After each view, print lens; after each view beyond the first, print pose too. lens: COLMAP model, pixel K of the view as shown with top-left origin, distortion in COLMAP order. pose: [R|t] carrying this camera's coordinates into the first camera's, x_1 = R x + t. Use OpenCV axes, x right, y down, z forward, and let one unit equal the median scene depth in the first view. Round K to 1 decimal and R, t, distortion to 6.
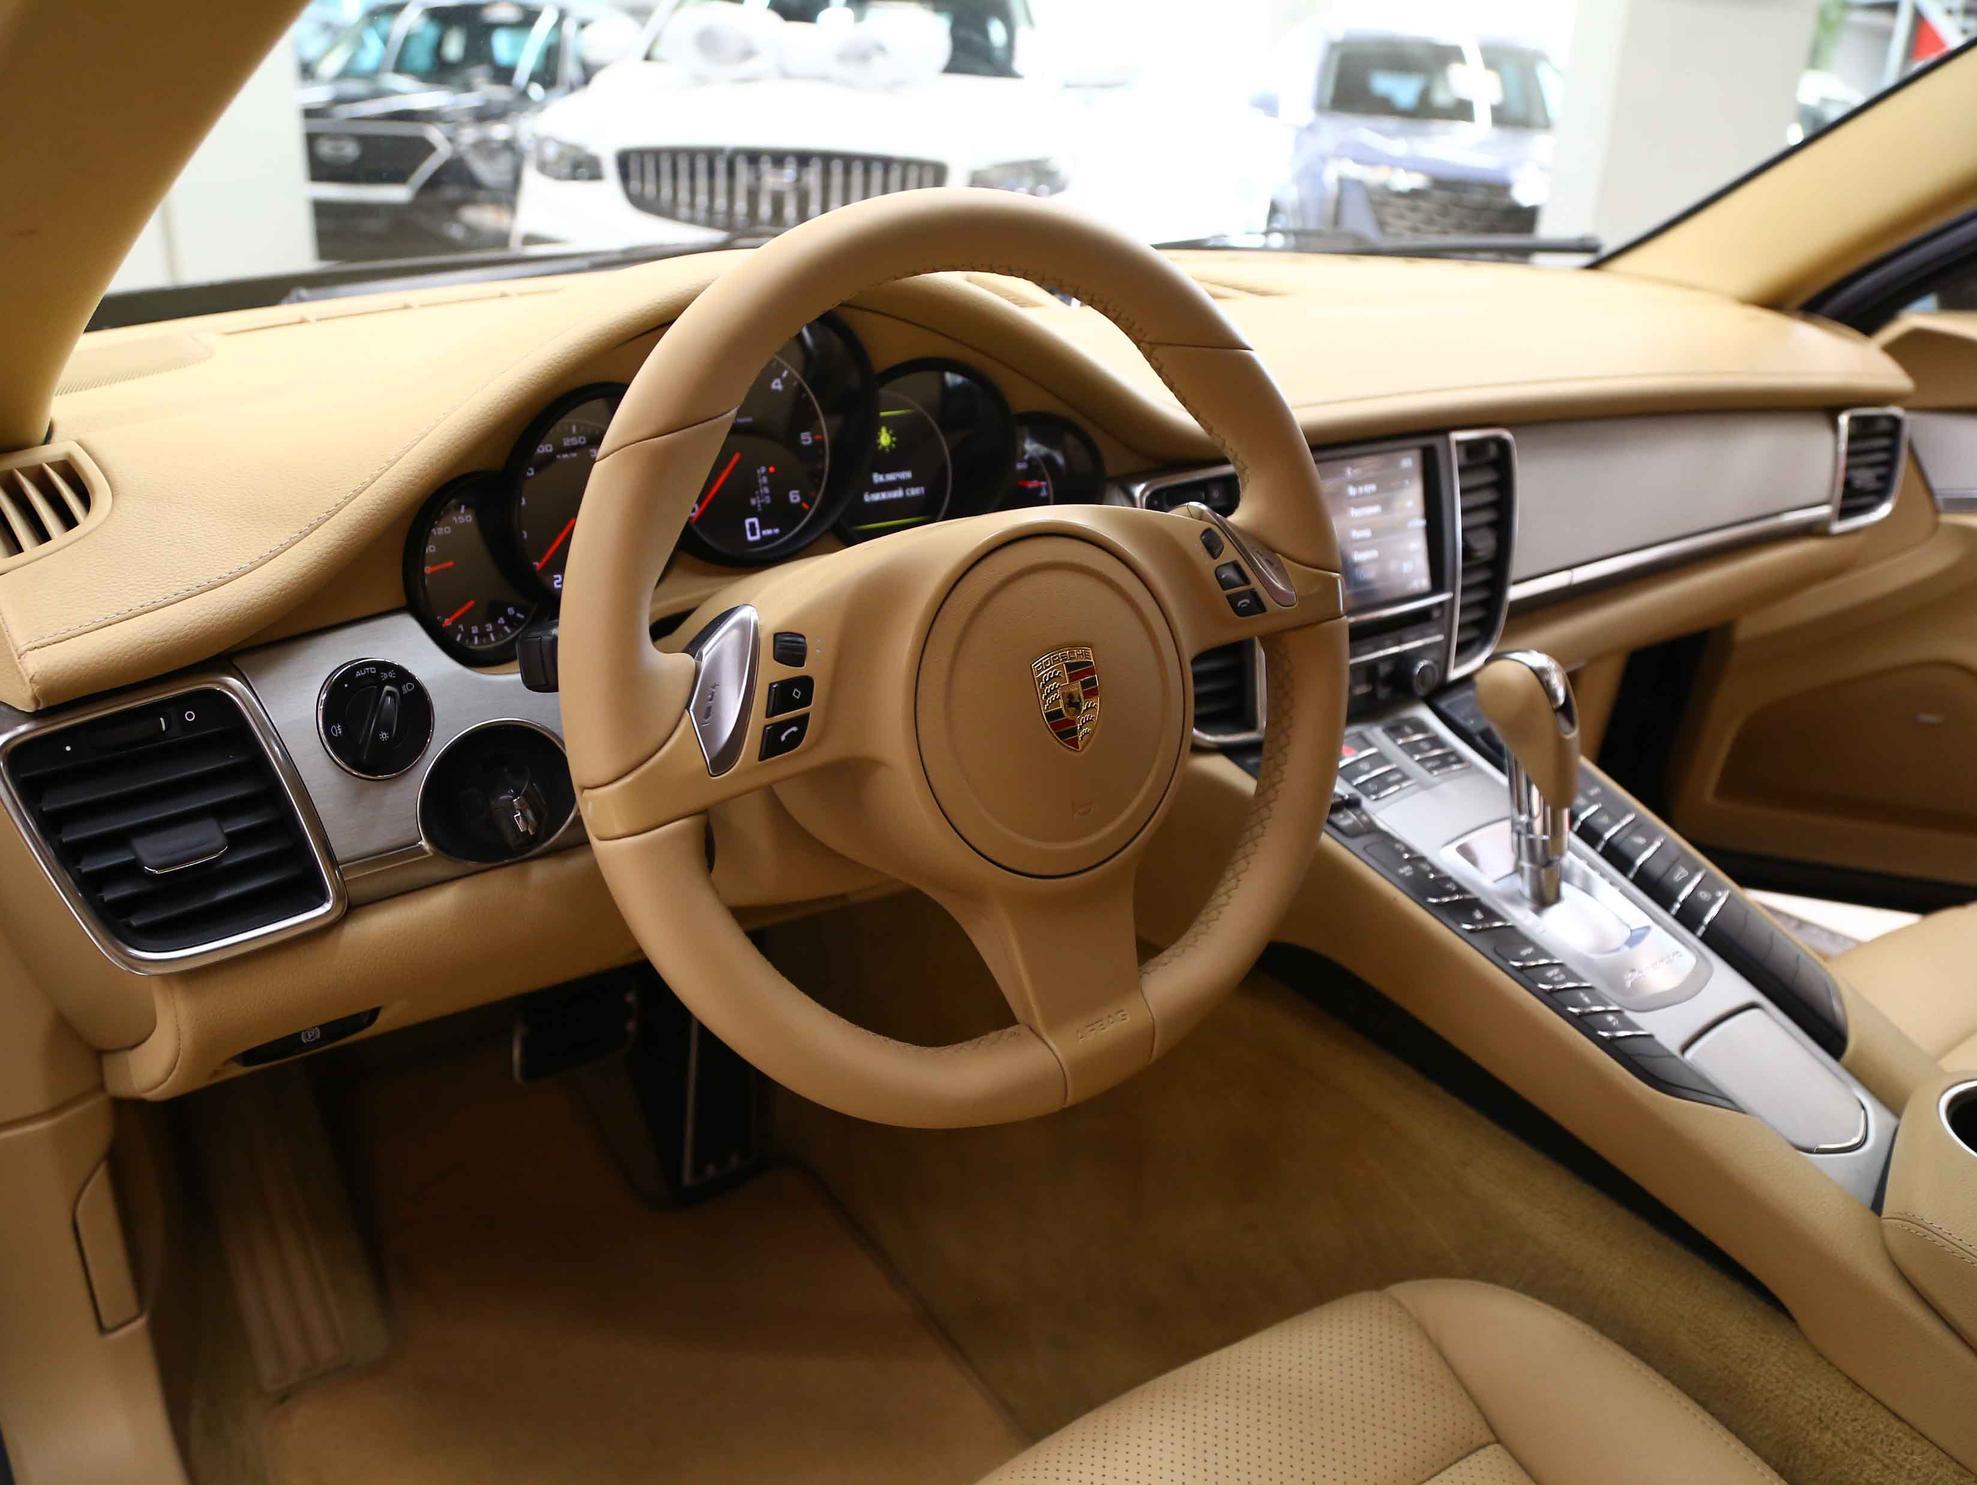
lens RADIAL K [[1539.0, 0, 988.5], [0, 1539.0, 742.5], [0, 0, 1]] dist [-0.133389, 0.083654]
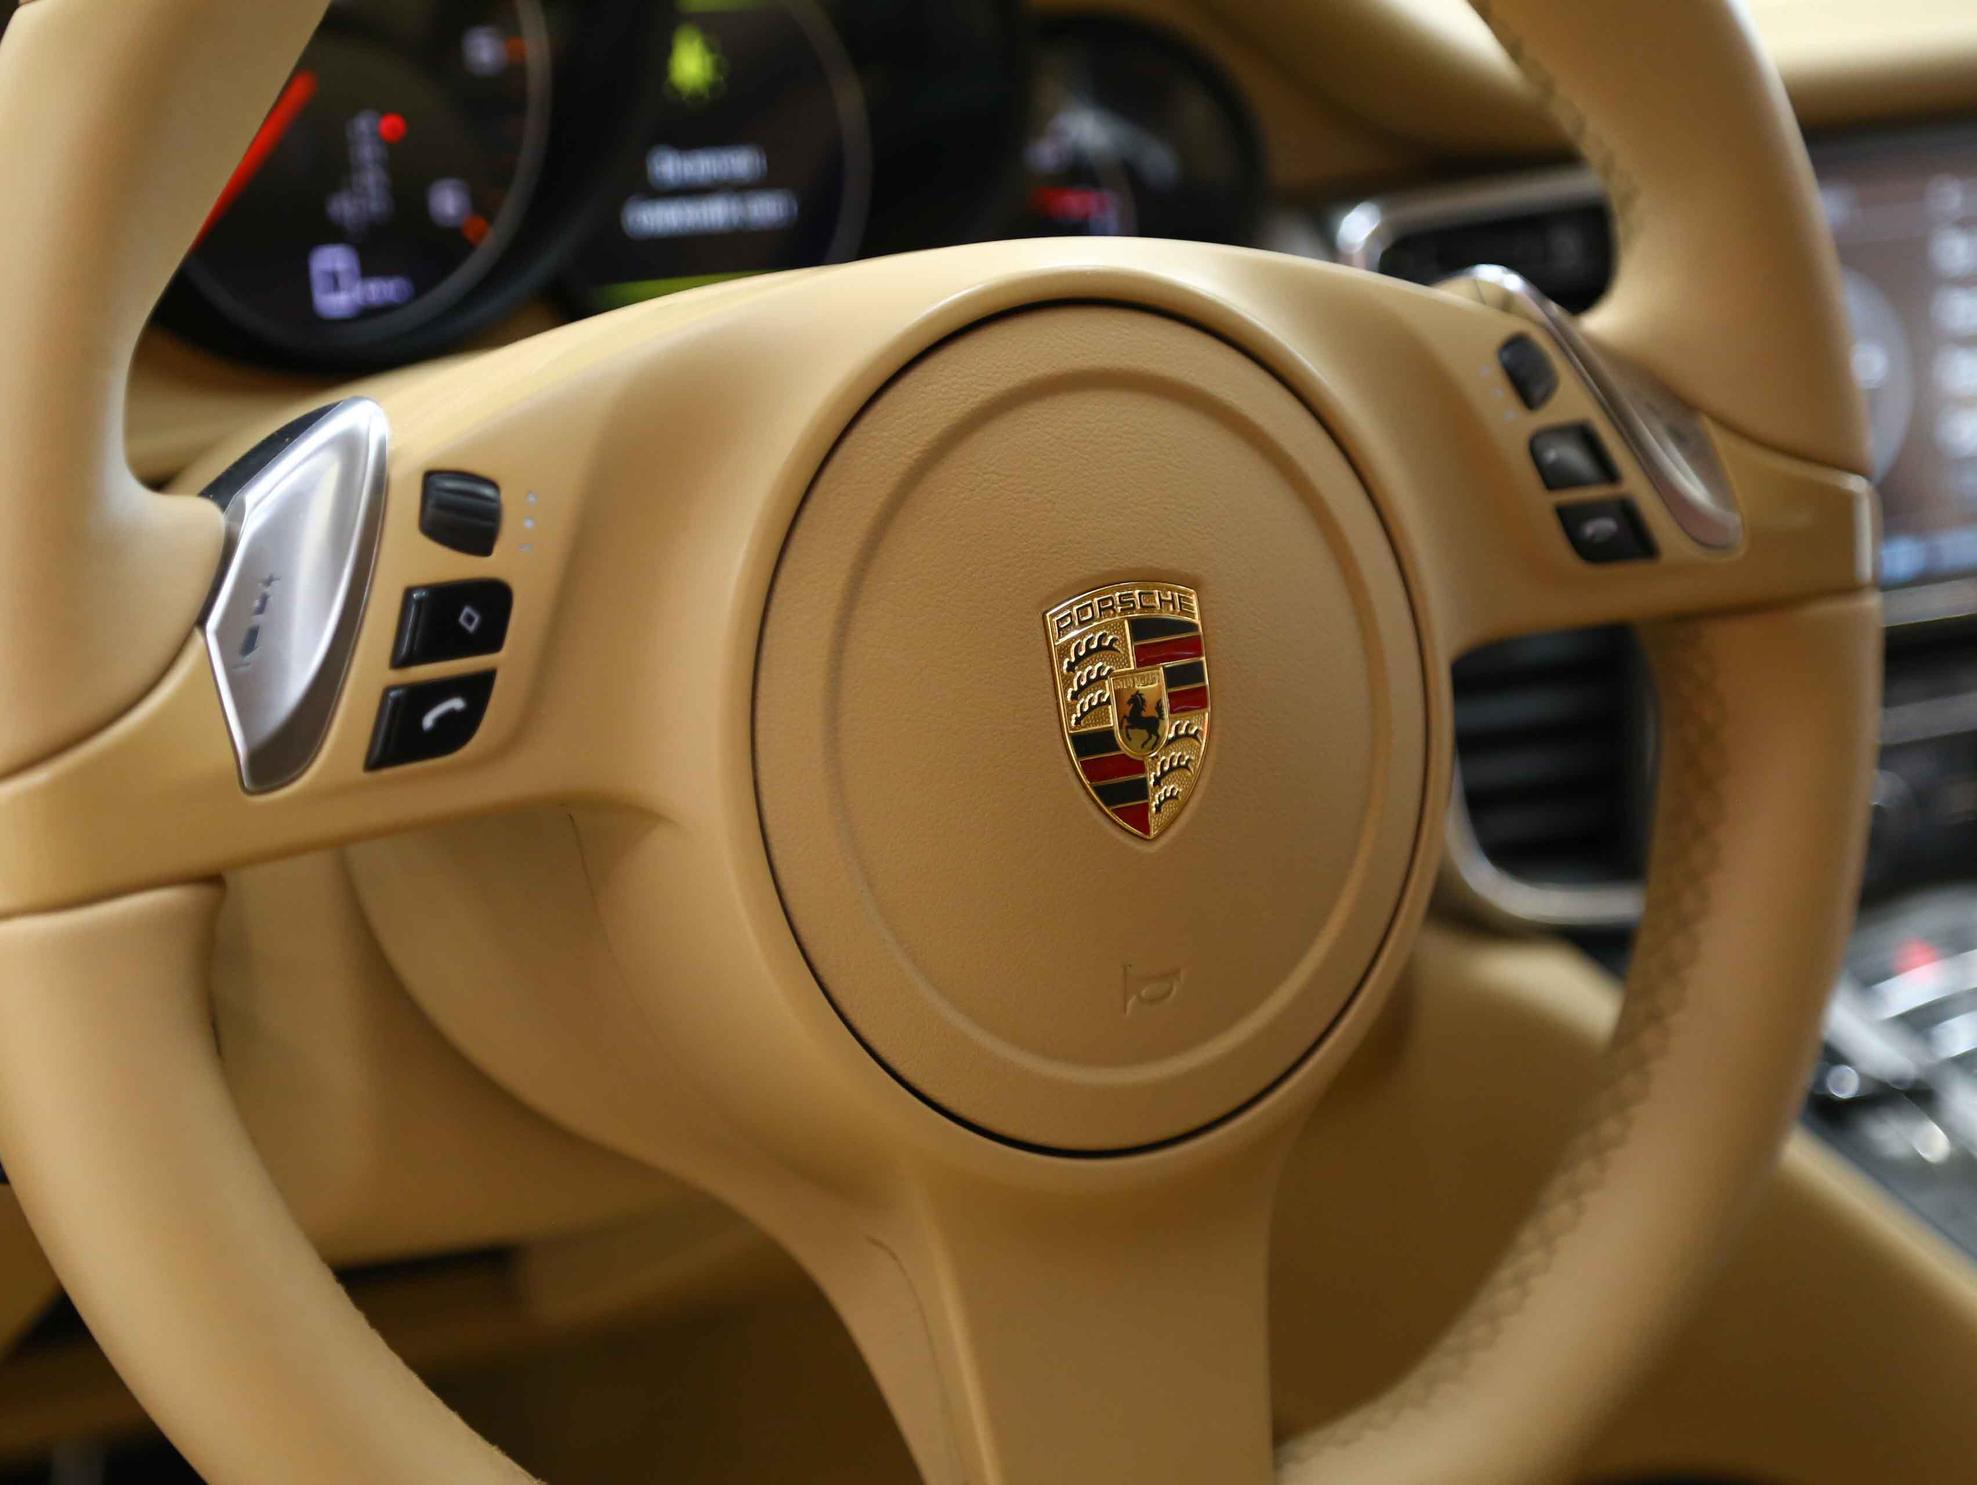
lens RADIAL K [[5241.2, 0, 988.5], [0, 5241.2, 742.5], [0, 0, 1]] dist [0.302643, 0.326056]
pose [[0.997614, 0.067332, 0.015275, -0.004026], [-0.065419, 0.992560, -0.102693, 0.090715], [-0.022076, 0.101449, 0.994596, -0.263485]]
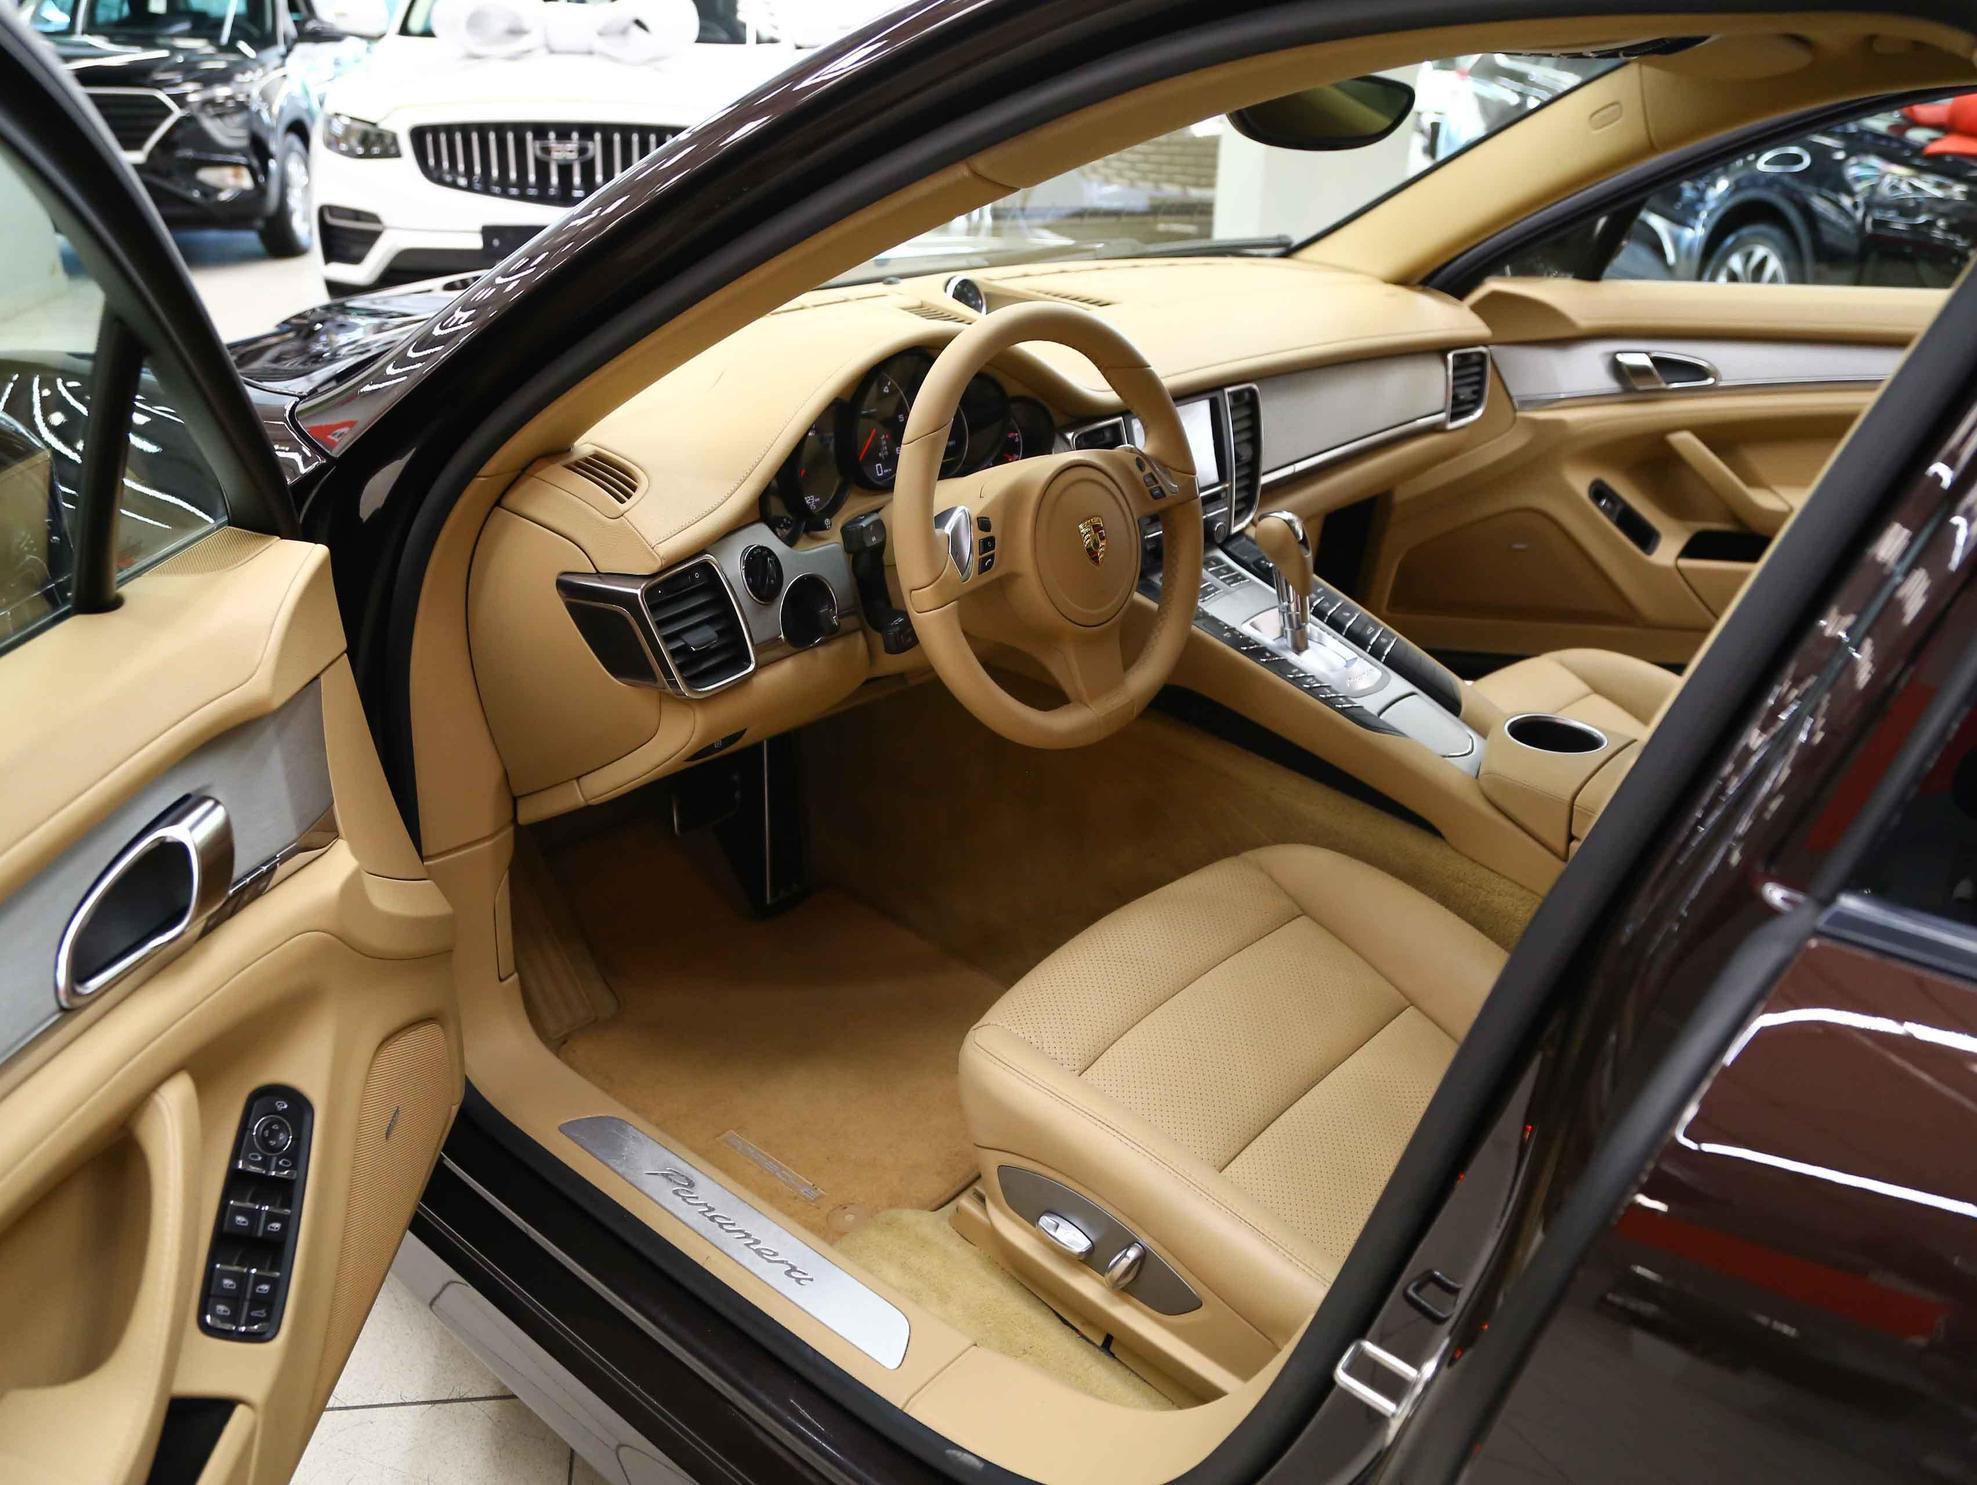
lens RADIAL K [[1531.3, 0, 988.5], [0, 1531.3, 742.5], [0, 0, 1]] dist [-0.113852, -0.003342]
pose [[0.978494, -0.090263, 0.185479, -0.375182], [0.079281, 0.994678, 0.065810, 0.072039], [-0.190432, -0.049690, 0.980442, -0.786989]]
